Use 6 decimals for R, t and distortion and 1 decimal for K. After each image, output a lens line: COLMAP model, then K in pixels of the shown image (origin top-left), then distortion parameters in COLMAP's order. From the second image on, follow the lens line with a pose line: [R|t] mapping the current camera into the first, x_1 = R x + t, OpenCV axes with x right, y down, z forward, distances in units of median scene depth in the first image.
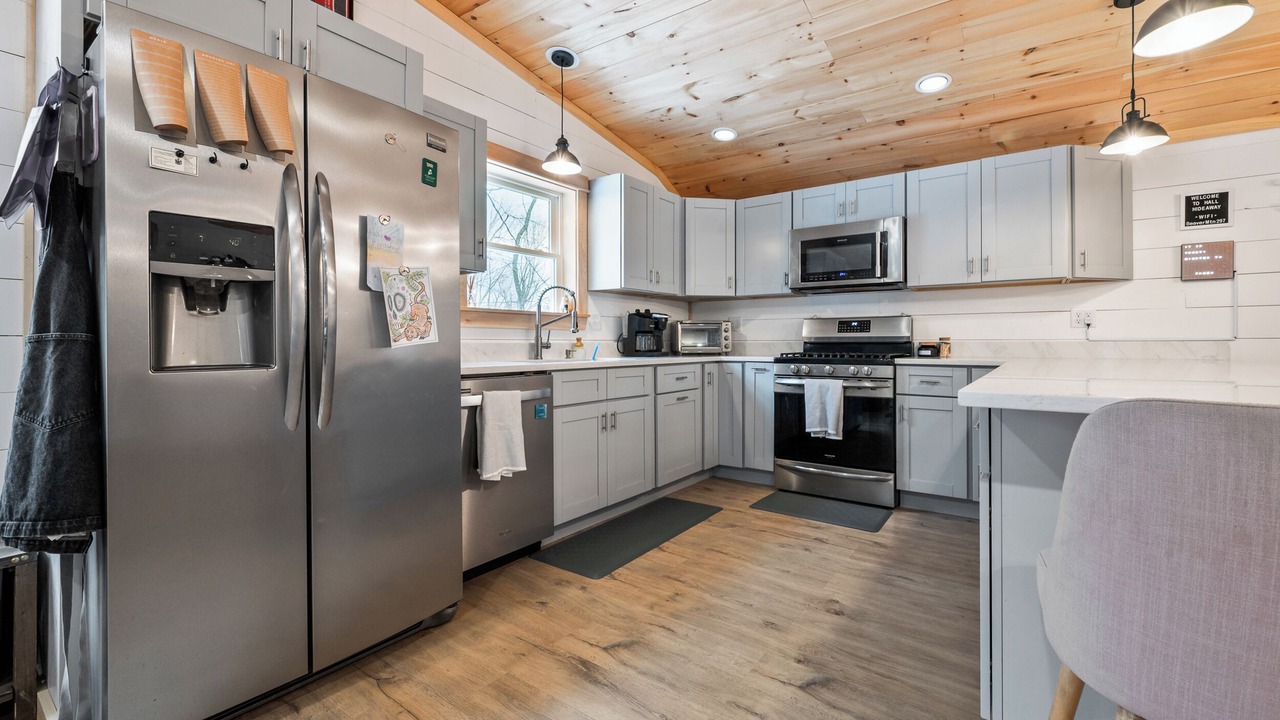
lens RADIAL K [[538.9, 0, 648.1], [0, 538.9, 337.4], [0, 0, 1]] dist [-0.000830, 0.000140]
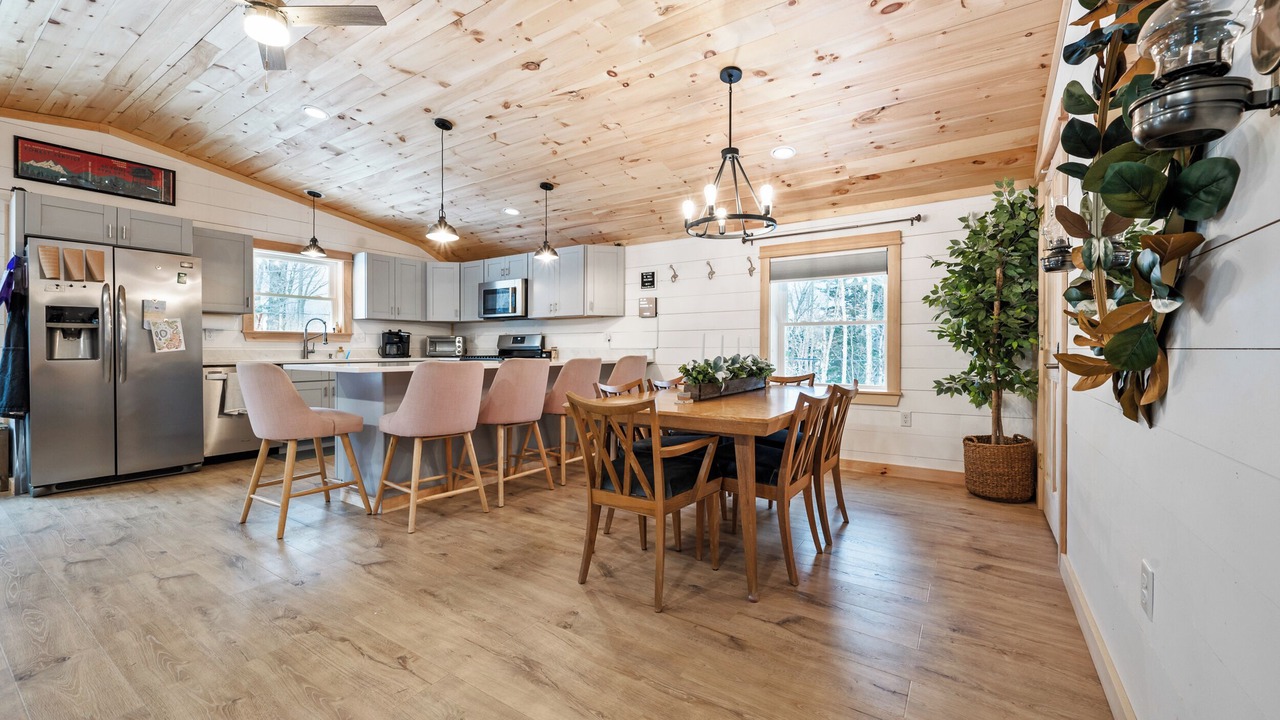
lens RADIAL K [[503.0, 0, 642.7], [0, 503.0, 348.5], [0, 0, 1]] dist [-0.000815, -0.000090]
pose [[0.999527, 0.000488, 0.030737, 0.855945], [-0.000781, 0.999954, 0.009523, -0.011164], [-0.030731, -0.009542, 0.999482, -0.702423]]
